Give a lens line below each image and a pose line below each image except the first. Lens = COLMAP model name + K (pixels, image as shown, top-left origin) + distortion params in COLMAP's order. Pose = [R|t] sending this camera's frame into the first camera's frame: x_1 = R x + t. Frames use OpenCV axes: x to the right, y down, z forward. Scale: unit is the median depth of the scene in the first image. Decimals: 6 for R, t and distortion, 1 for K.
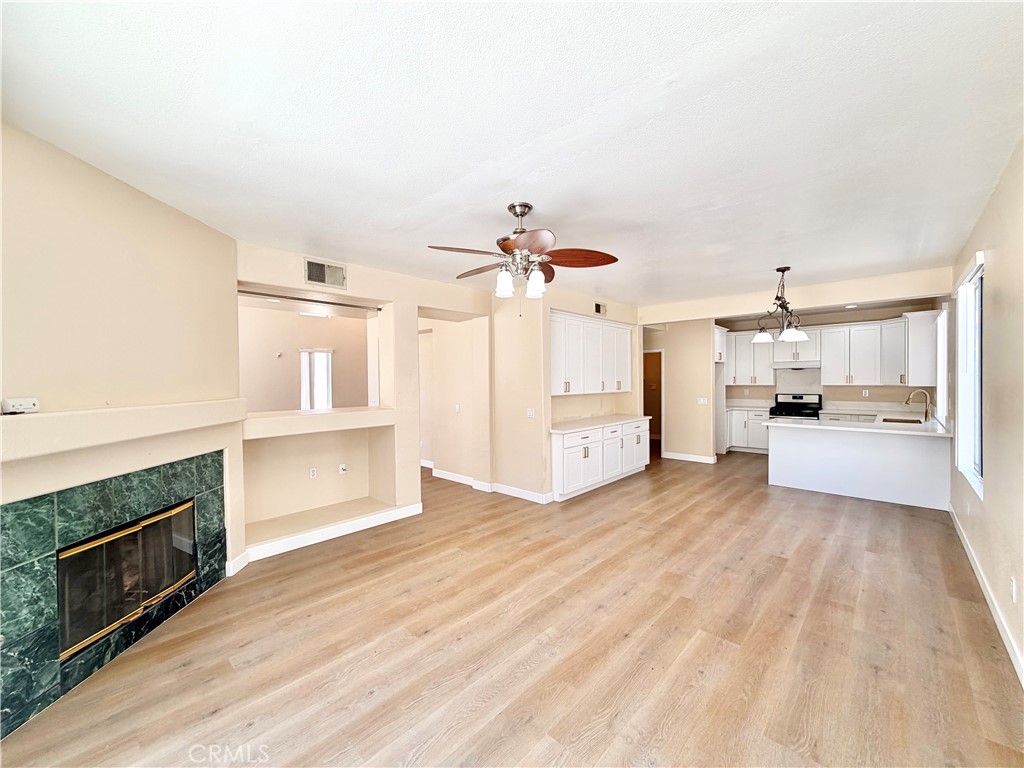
lens RADIAL K [[407.9, 0, 508.7], [0, 407.9, 383.9], [0, 0, 1]] dist [-0.000383, 0.001214]
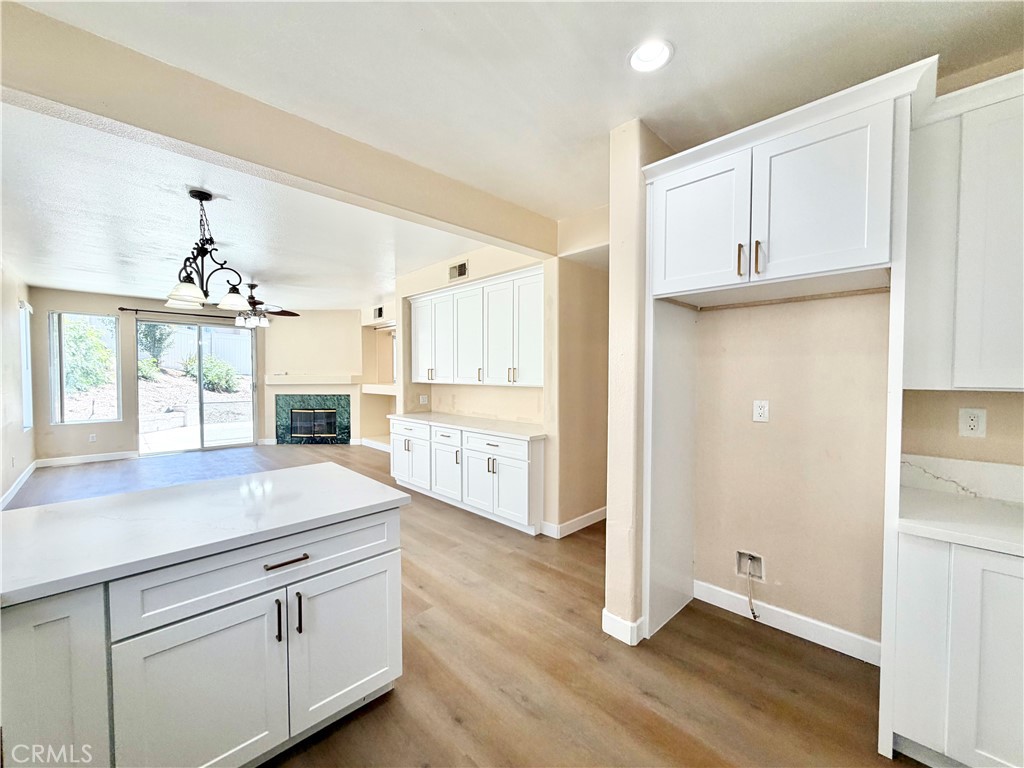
lens RADIAL K [[407.9, 0, 509.8], [0, 407.9, 383.6], [0, 0, 1]] dist [-0.000383, 0.001214]
pose [[-0.042903, 0.035148, -0.998461, 1.376160], [-0.009869, 0.999317, 0.035602, -0.007964], [0.999030, 0.011381, -0.042527, 1.596045]]
